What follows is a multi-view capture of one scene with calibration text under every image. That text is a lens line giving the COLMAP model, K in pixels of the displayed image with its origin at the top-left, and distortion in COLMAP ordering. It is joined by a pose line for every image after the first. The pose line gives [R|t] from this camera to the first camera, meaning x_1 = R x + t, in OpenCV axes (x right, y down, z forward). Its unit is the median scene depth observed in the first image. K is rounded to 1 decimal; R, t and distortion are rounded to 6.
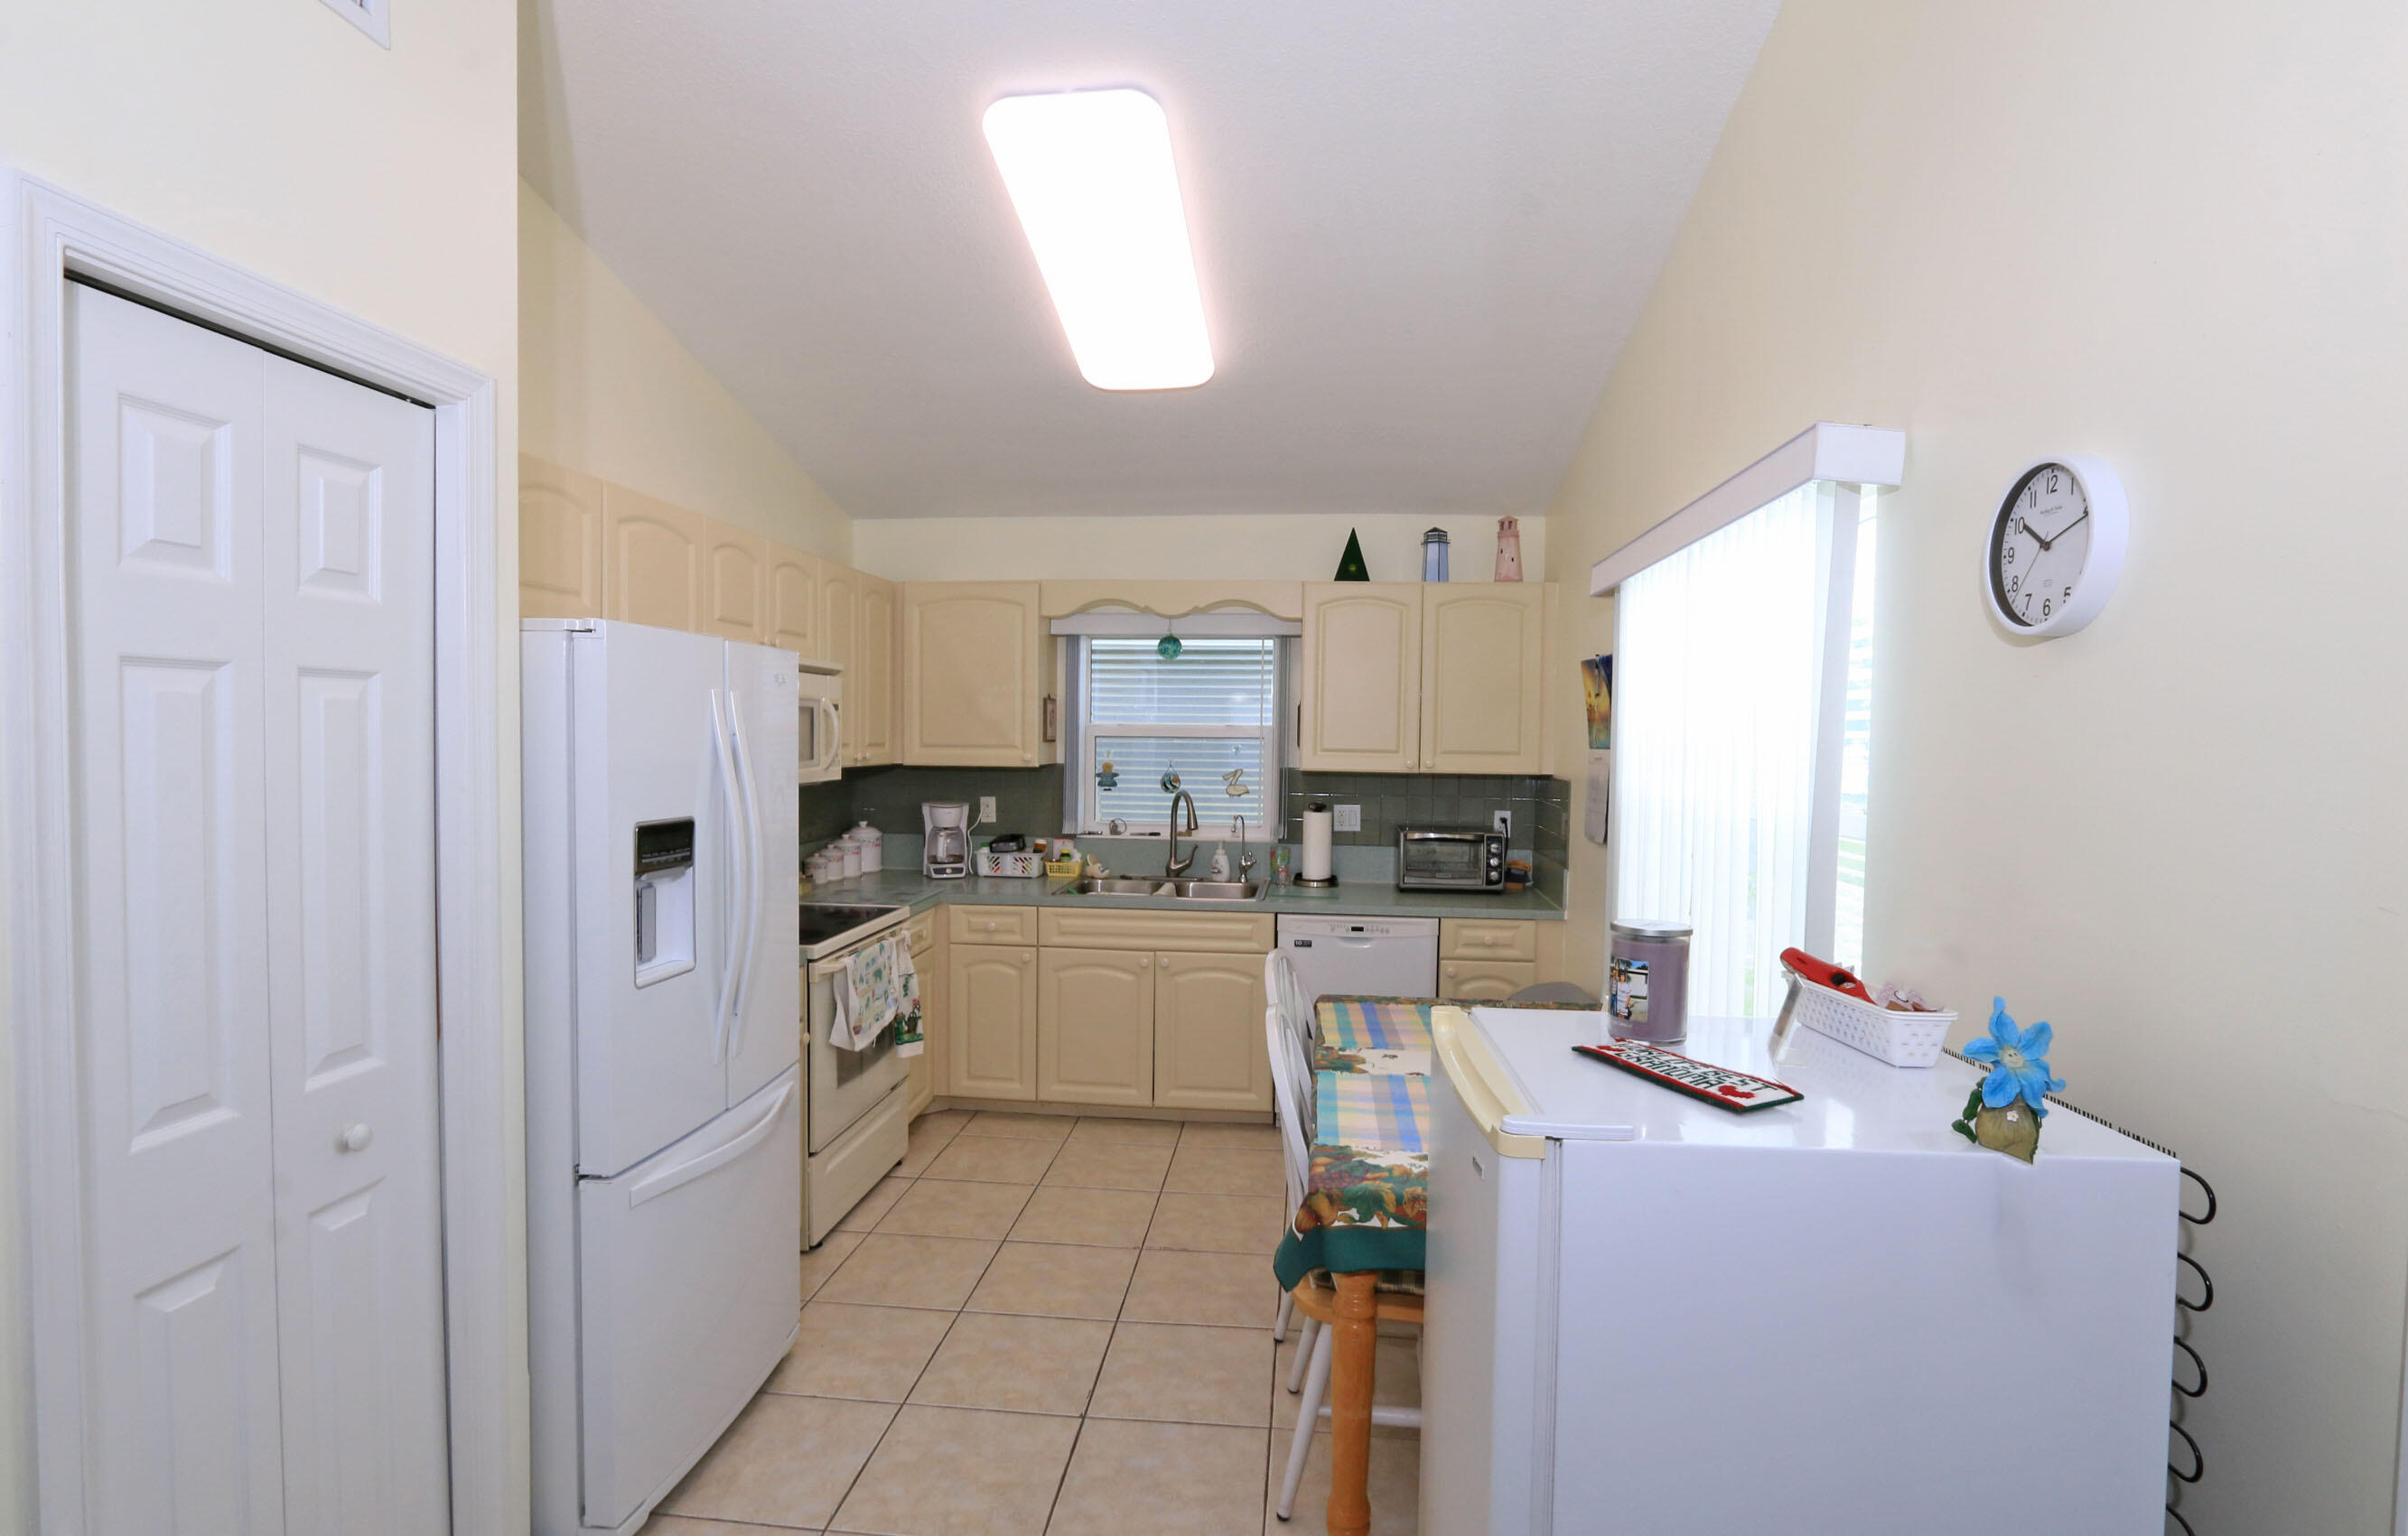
lens RADIAL K [[1140.9, 0, 1207.5], [0, 1140.9, 775.7], [0, 0, 1]] dist [-0.030123, -0.000185]
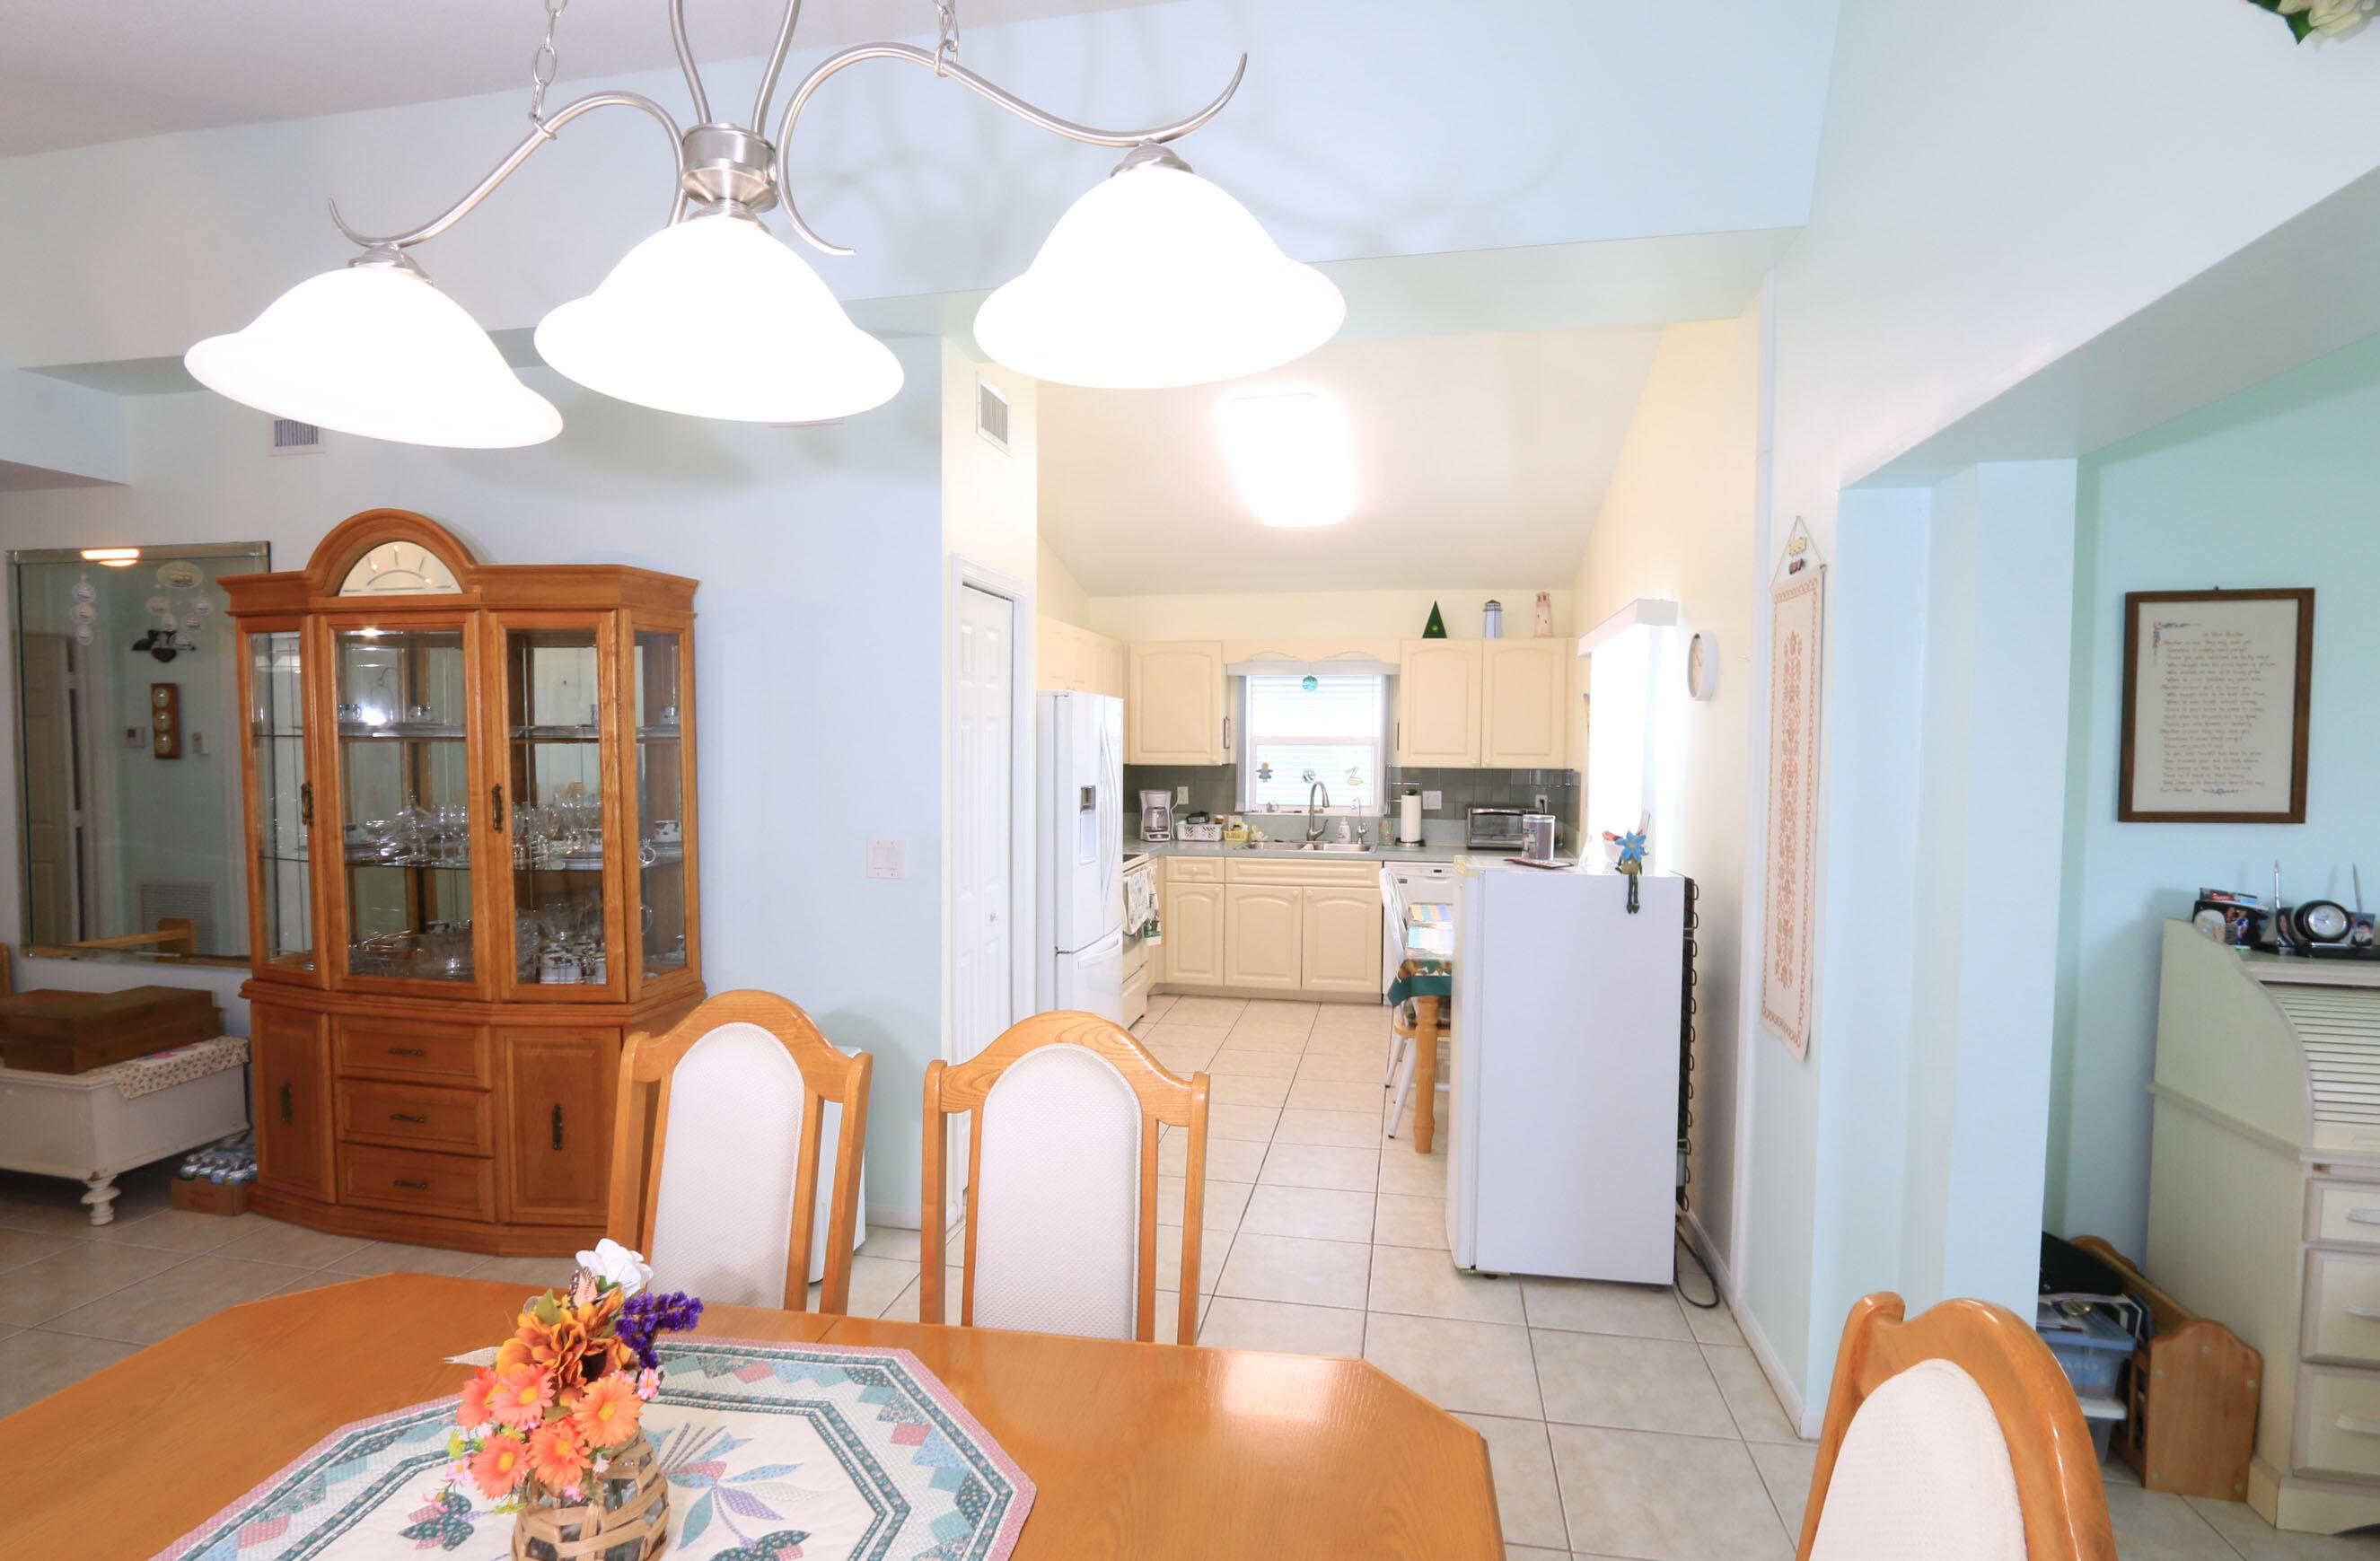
lens RADIAL K [[1146.3, 0, 1198.4], [0, 1146.3, 787.6], [0, 0, 1]] dist [-0.003104, 0.000450]
pose [[0.995734, -0.002438, -0.092235, -0.041890], [0.002716, 0.999992, 0.002890, 0.017787], [0.092228, -0.003128, 0.995733, -0.516192]]
